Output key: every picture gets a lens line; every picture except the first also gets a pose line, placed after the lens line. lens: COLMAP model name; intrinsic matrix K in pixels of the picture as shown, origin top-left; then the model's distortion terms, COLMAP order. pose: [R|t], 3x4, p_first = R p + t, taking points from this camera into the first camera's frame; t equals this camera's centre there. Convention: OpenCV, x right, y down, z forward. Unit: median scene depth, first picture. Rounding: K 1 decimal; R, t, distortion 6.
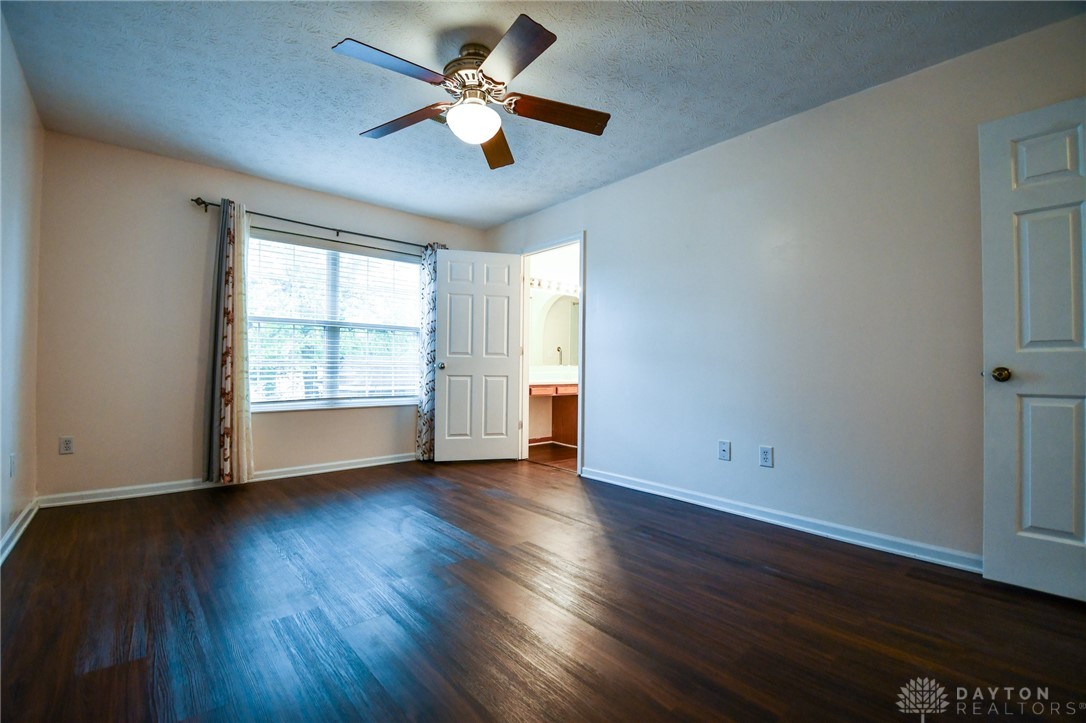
lens RADIAL K [[473.4, 0, 536.1], [0, 473.4, 361.8], [0, 0, 1]] dist [0.014585, -0.022292]
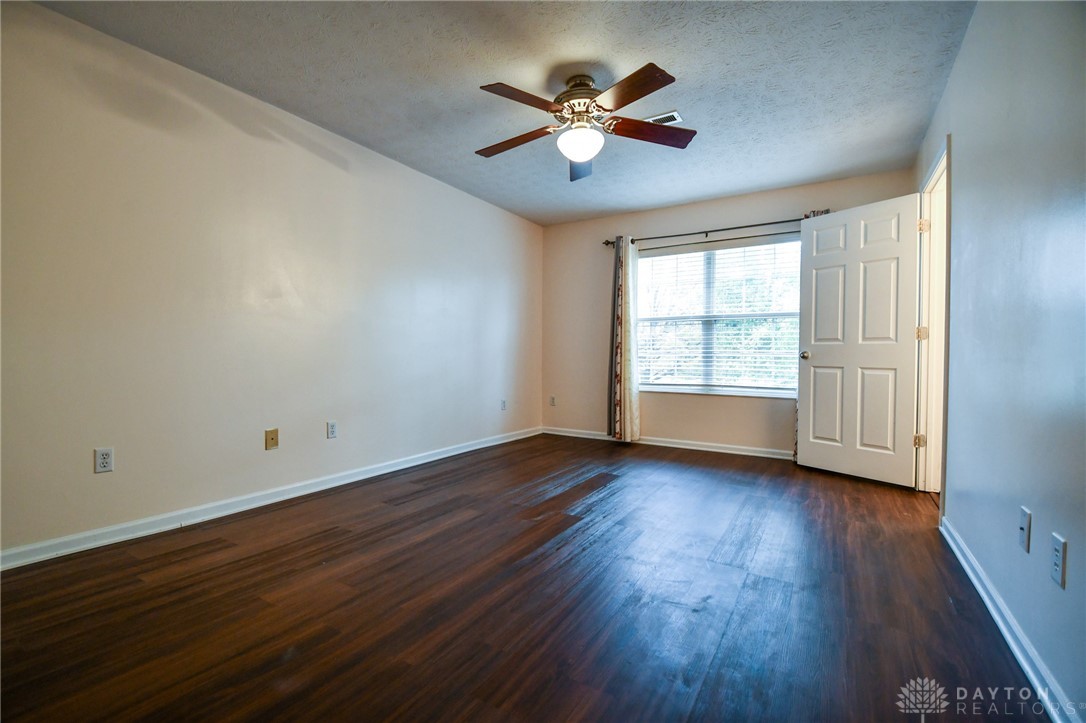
lens RADIAL K [[468.3, 0, 539.3], [0, 468.3, 362.5], [0, 0, 1]] dist [0.013628, -0.021877]
pose [[0.299308, 0.008184, -0.954122, 0.533163], [0.004305, 0.999941, 0.009928, 0.012828], [0.954147, -0.007079, 0.299255, 0.323567]]
